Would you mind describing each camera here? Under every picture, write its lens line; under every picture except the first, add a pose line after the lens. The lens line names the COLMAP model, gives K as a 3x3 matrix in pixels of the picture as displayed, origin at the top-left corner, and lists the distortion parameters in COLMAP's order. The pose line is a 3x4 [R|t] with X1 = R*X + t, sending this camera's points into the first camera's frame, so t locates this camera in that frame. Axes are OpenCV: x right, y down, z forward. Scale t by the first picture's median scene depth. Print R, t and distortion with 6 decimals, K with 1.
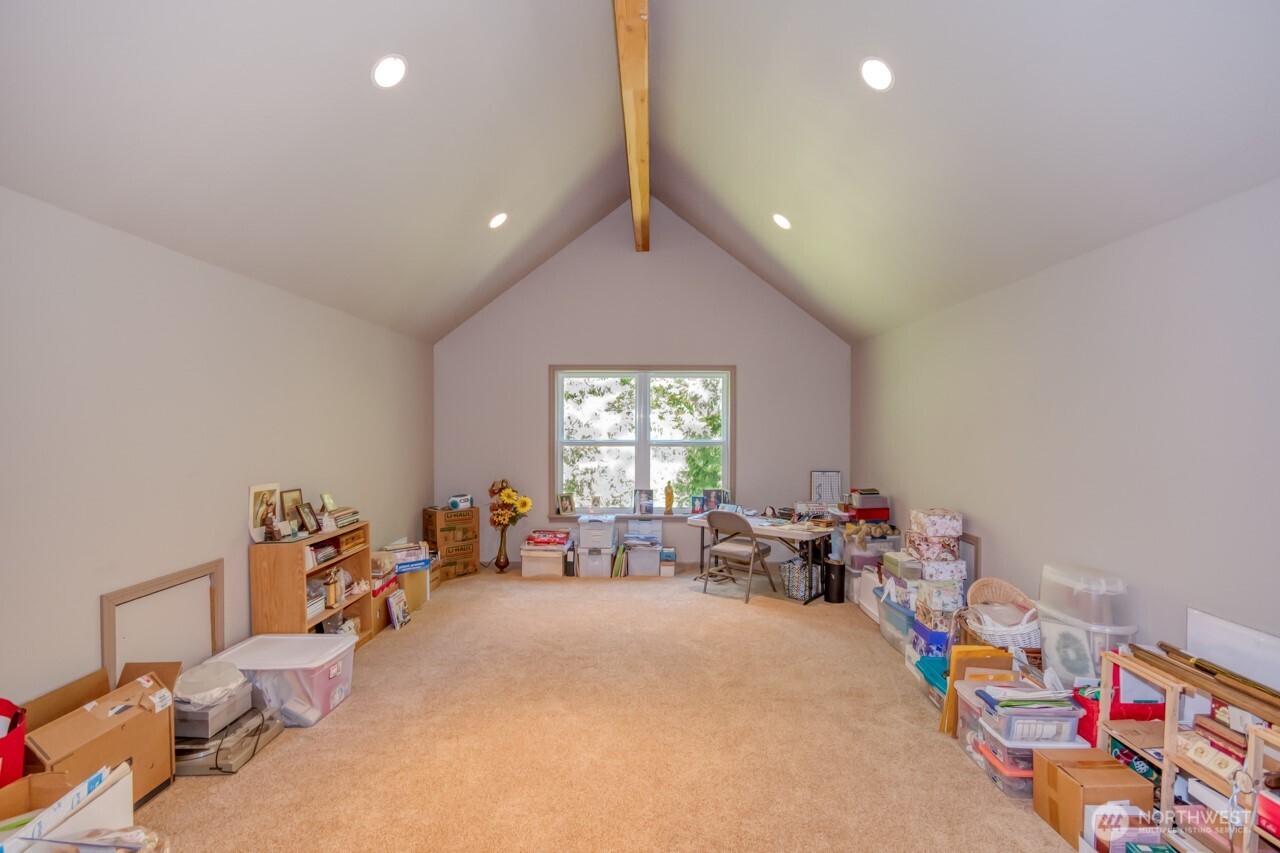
lens RADIAL K [[566.2, 0, 640.8], [0, 566.2, 430.2], [0, 0, 1]] dist [0.000031, -0.004089]
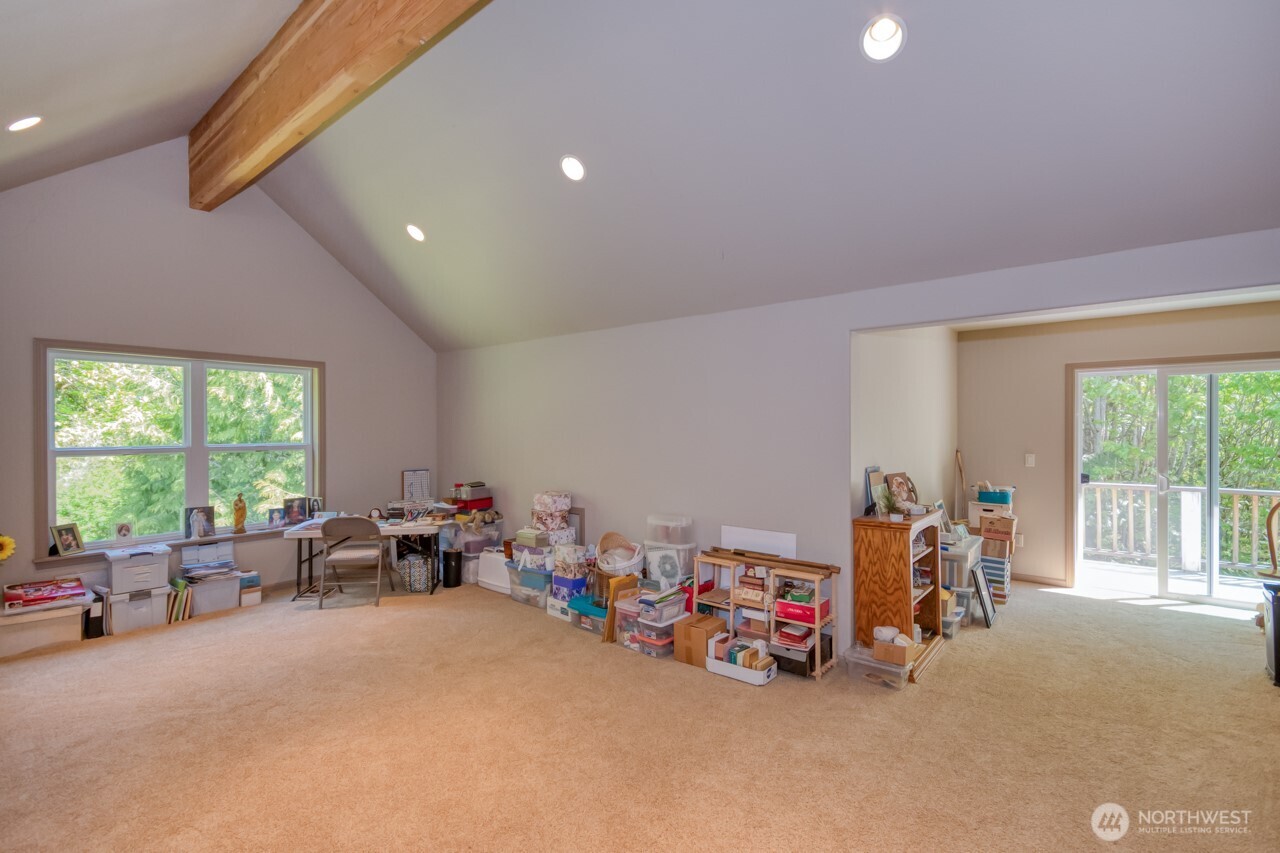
lens RADIAL K [[584.8, 0, 635.8], [0, 584.8, 426.3], [0, 0, 1]] dist [0.001178, 0.000018]
pose [[0.630944, -0.000521, 0.775828, -0.322490], [0.005947, 0.999974, -0.004164, -0.002537], [-0.775805, 0.007241, 0.630931, 0.000627]]
